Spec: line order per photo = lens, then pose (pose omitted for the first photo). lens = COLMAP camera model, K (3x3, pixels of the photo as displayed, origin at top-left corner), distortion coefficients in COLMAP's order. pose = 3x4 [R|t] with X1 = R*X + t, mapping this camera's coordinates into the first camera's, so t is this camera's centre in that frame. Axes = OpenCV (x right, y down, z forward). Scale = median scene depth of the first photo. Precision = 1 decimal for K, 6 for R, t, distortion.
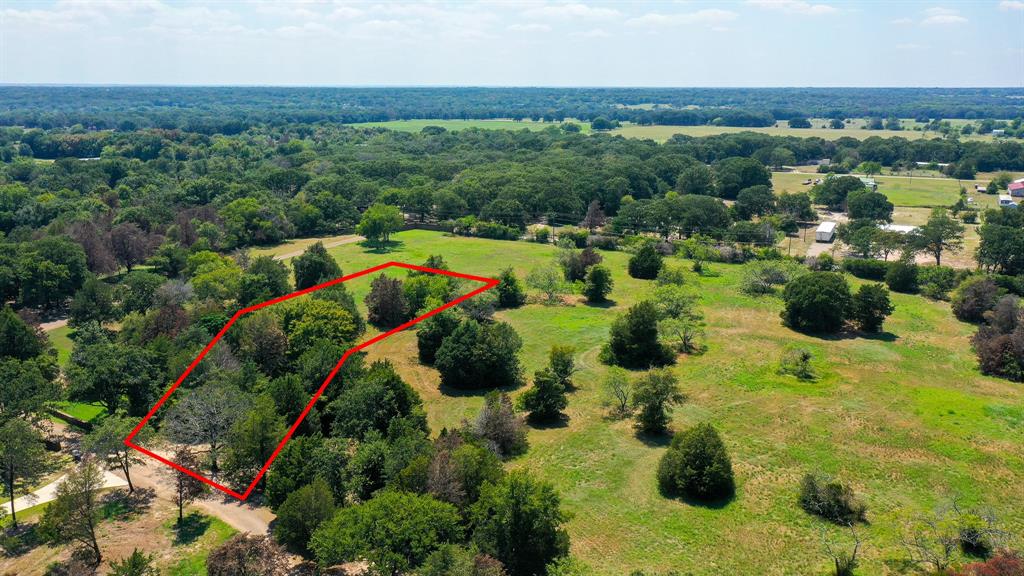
lens RADIAL K [[859.5, 0, 511.3], [0, 859.5, 288.6], [0, 0, 1]] dist [-0.011751, 0.006044]
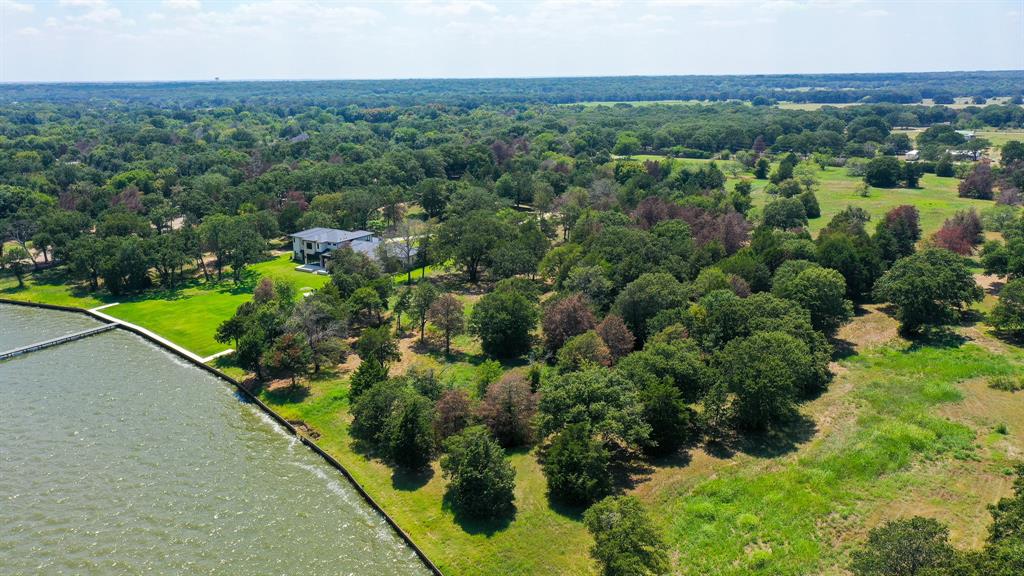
lens RADIAL K [[859.5, 0, 512.5], [0, 859.5, 286.9], [0, 0, 1]] dist [-0.011751, 0.006044]
pose [[0.985477, 0.023414, -0.168187, -0.025765], [-0.022171, 0.999711, 0.009270, 0.056691], [0.168356, -0.005406, 0.985711, -0.209688]]
